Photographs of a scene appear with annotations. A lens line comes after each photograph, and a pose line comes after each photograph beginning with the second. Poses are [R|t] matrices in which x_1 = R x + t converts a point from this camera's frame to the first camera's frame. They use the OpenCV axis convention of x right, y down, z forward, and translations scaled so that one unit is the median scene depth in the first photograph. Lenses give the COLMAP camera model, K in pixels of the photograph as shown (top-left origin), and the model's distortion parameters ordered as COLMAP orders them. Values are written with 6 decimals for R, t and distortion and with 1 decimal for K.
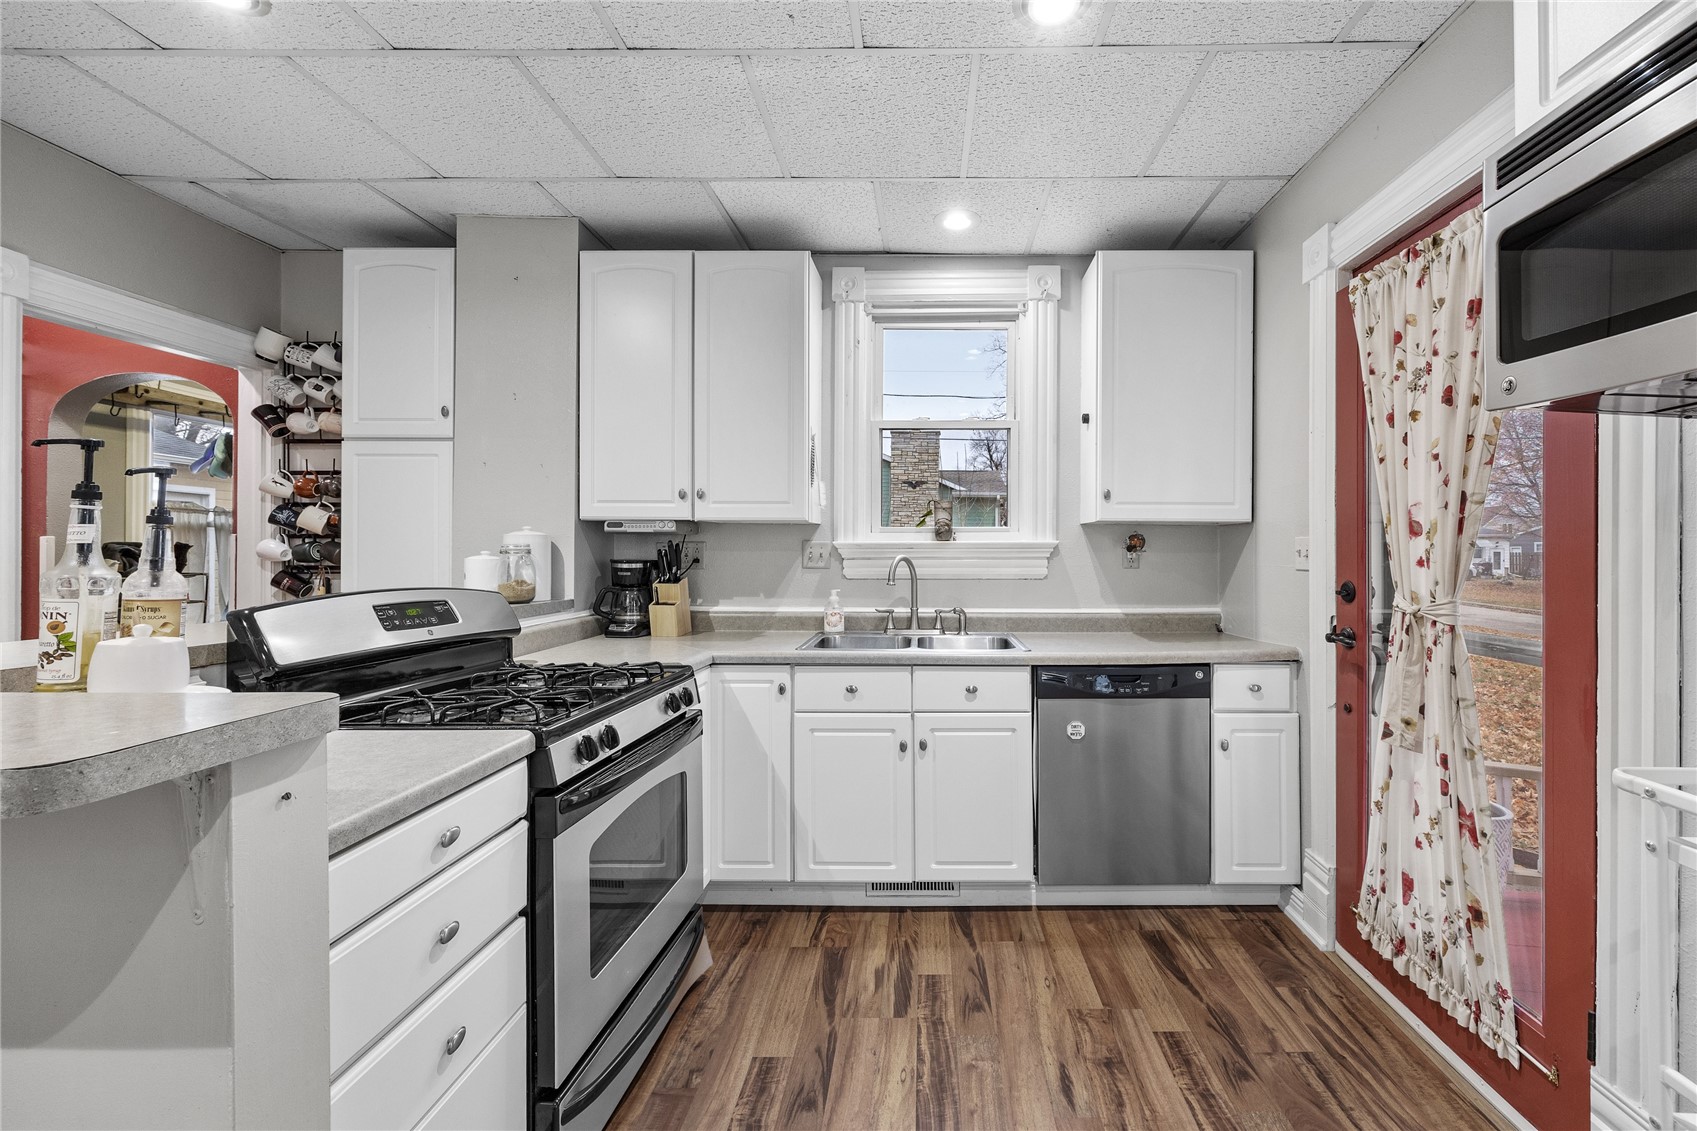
lens RADIAL K [[689.1, 0, 919.0], [0, 689.1, 552.1], [0, 0, 1]] dist [-0.001683, 0.000138]
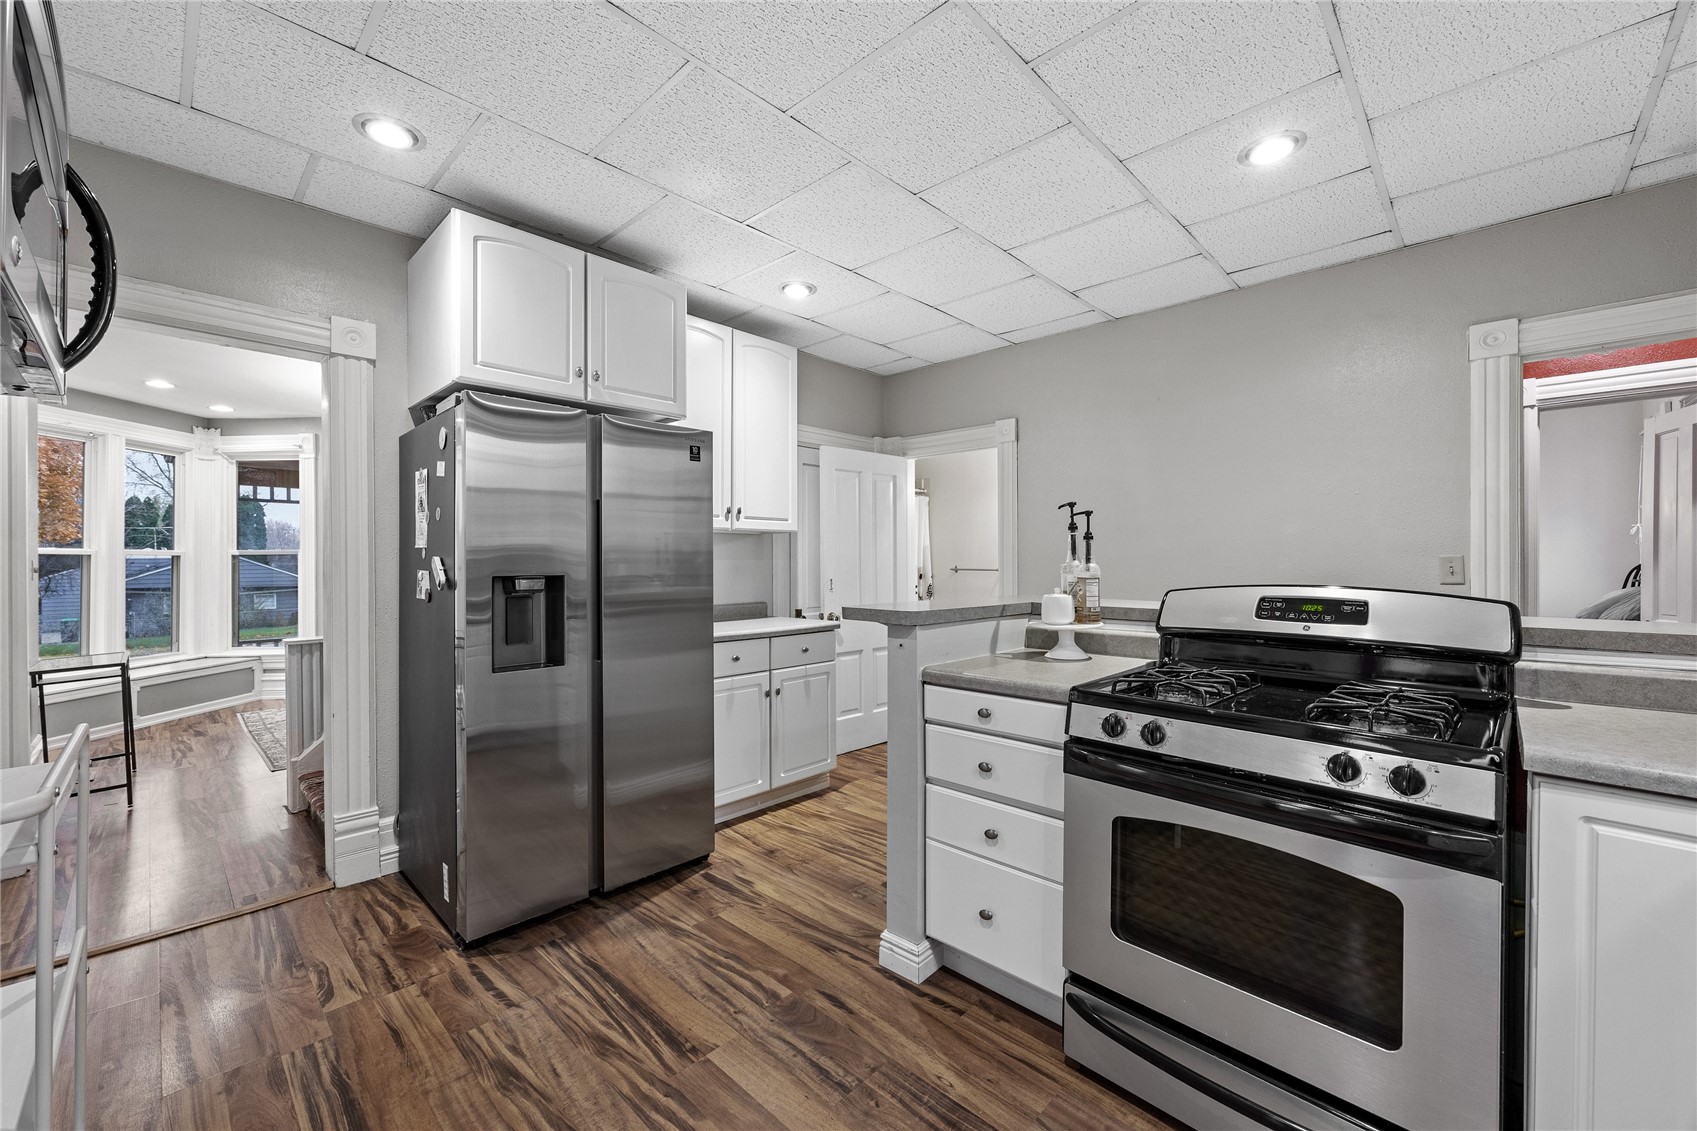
lens RADIAL K [[660.4, 0, 858.6], [0, 660.4, 563.2], [0, 0, 1]] dist [-0.002026, -0.000106]
pose [[-0.680860, 0.002400, -0.732409, 0.357676], [-0.000847, 0.999991, 0.004065, 0.009865], [0.732413, 0.003389, -0.680852, 0.870434]]
